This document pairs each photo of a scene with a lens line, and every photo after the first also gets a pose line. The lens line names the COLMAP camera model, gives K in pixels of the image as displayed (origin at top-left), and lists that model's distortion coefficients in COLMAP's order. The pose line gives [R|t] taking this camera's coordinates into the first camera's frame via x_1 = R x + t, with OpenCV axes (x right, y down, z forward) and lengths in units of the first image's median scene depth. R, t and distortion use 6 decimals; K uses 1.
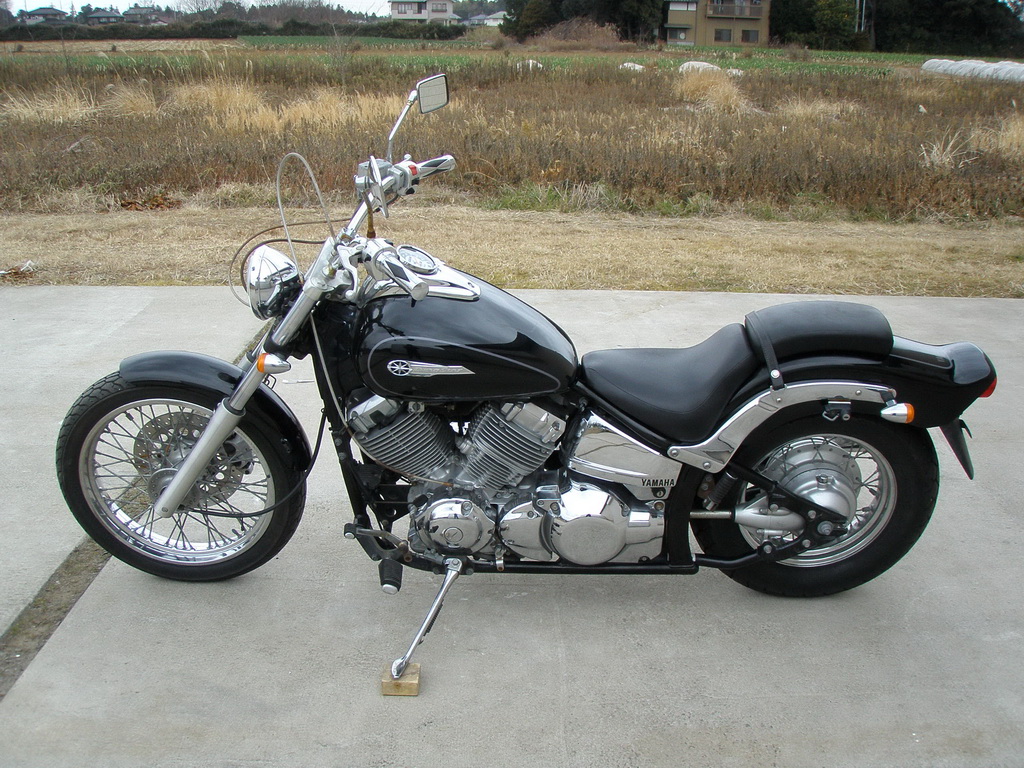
lens RADIAL K [[1140.8, 0, 507.5], [0, 1140.8, 400.0], [0, 0, 1]] dist [-0.208342, 0.202164]
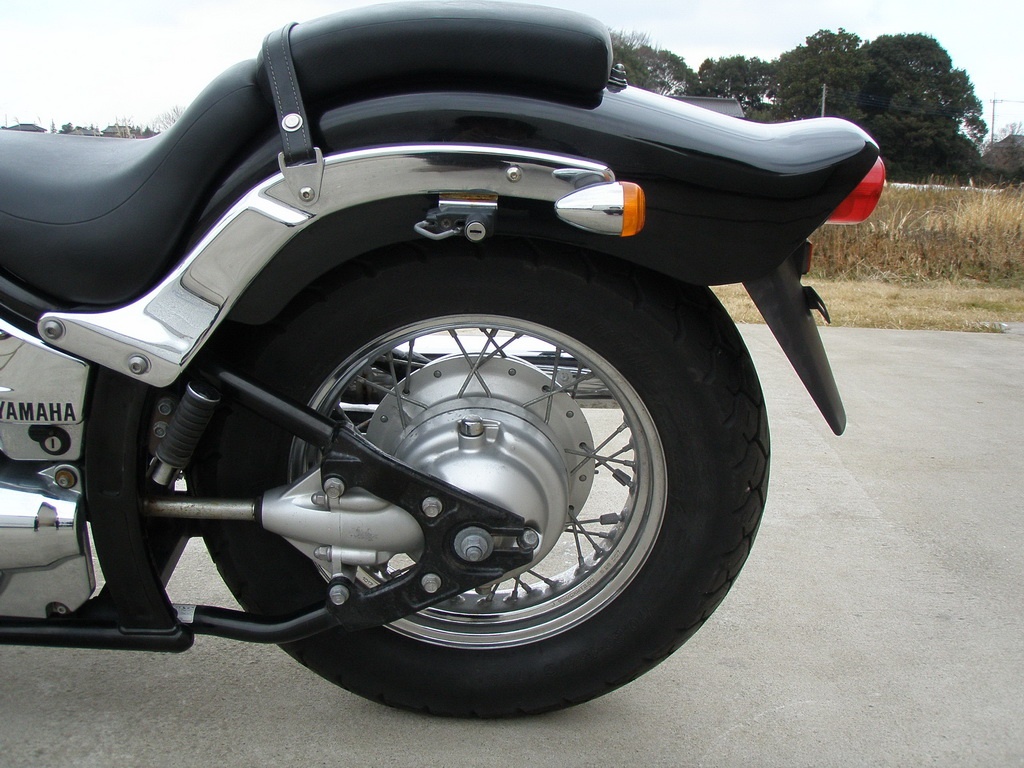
lens RADIAL K [[1140.8, 0, 507.5], [0, 1140.8, 400.0], [0, 0, 1]] dist [-0.208342, 0.202164]
pose [[0.999511, 0.017666, 0.025789, 0.277997], [-0.014706, 0.993738, -0.110768, 0.104925], [-0.027584, 0.110334, 0.993512, 0.570151]]
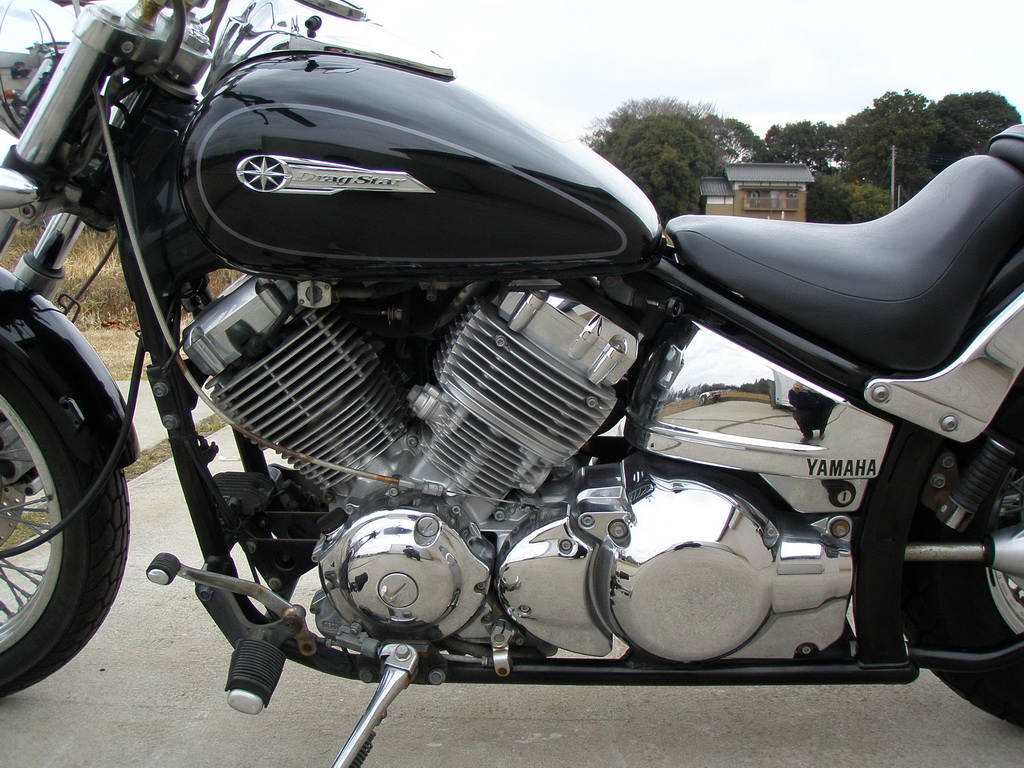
lens RADIAL K [[1140.8, 0, 507.5], [0, 1140.8, 400.0], [0, 0, 1]] dist [-0.208342, 0.202164]
pose [[0.999310, -0.007030, -0.036474, 0.013564], [0.000605, 0.984876, -0.173260, 0.118081], [0.037141, 0.173118, 0.984200, 0.519051]]
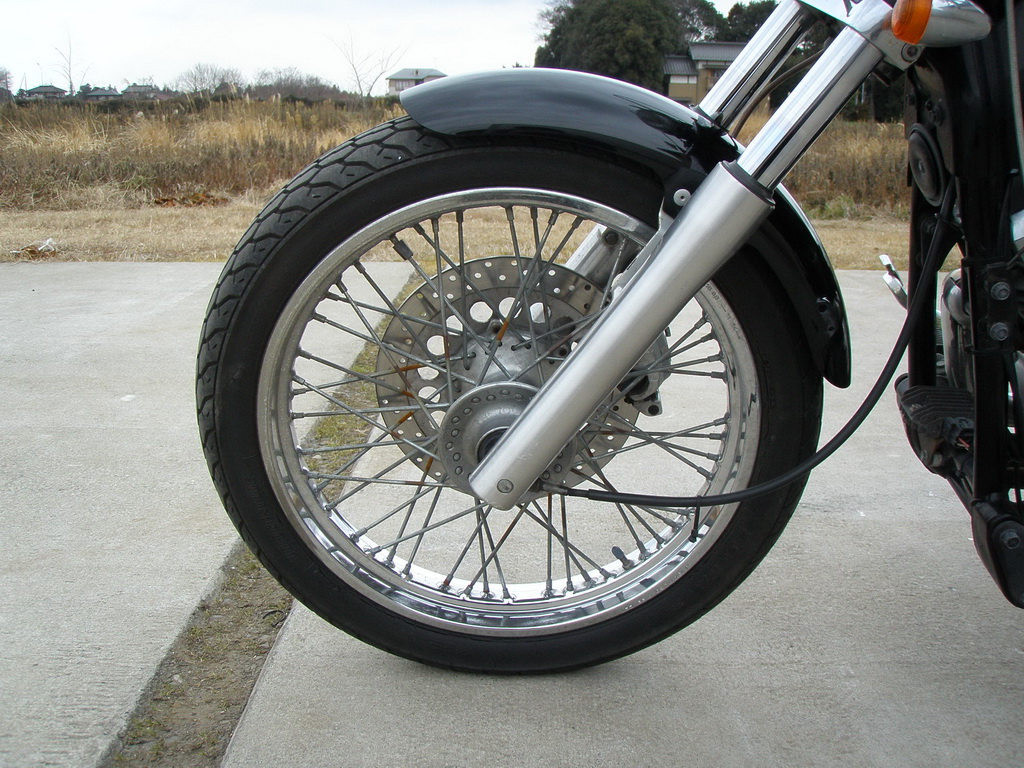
lens RADIAL K [[1140.8, 0, 507.5], [0, 1140.8, 400.0], [0, 0, 1]] dist [-0.208342, 0.202164]
pose [[0.999978, -0.002188, 0.006227, -0.304693], [0.002609, 0.997656, -0.068373, 0.094307], [-0.006062, 0.068388, 0.997640, 0.608681]]
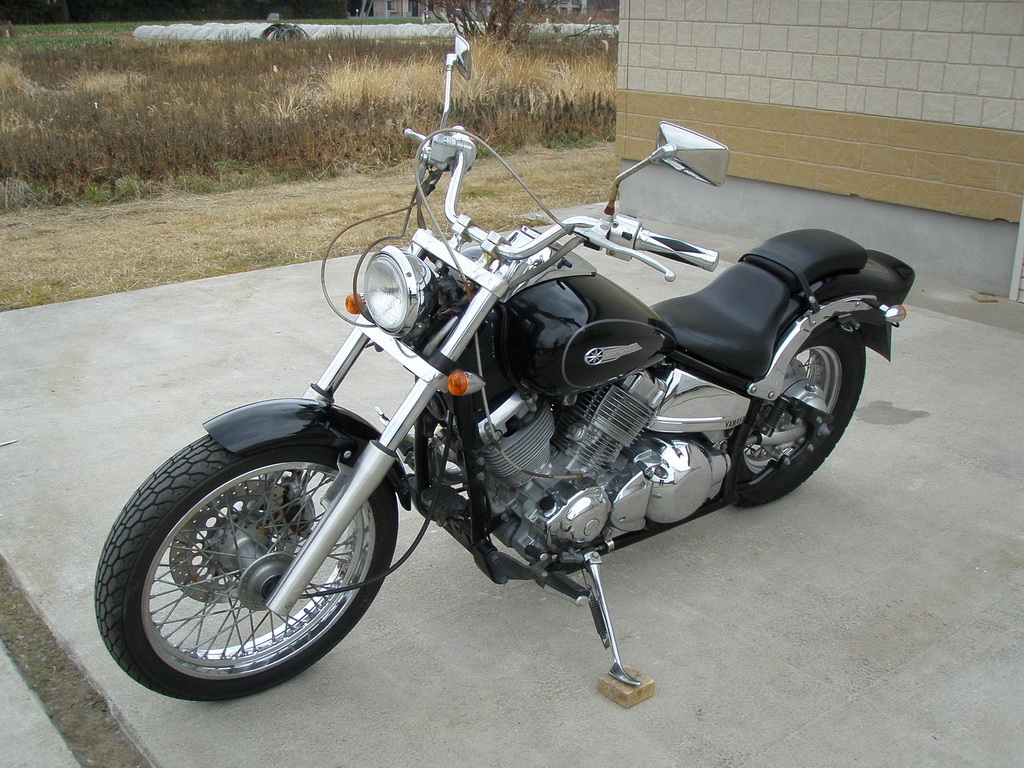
lens RADIAL K [[1140.8, 0, 507.5], [0, 1140.8, 400.0], [0, 0, 1]] dist [-0.208342, 0.202164]
pose [[0.775202, -0.214923, 0.594028, -0.614383], [0.199365, 0.975523, 0.092781, -0.081699], [-0.599429, 0.046504, 0.799076, 0.277313]]
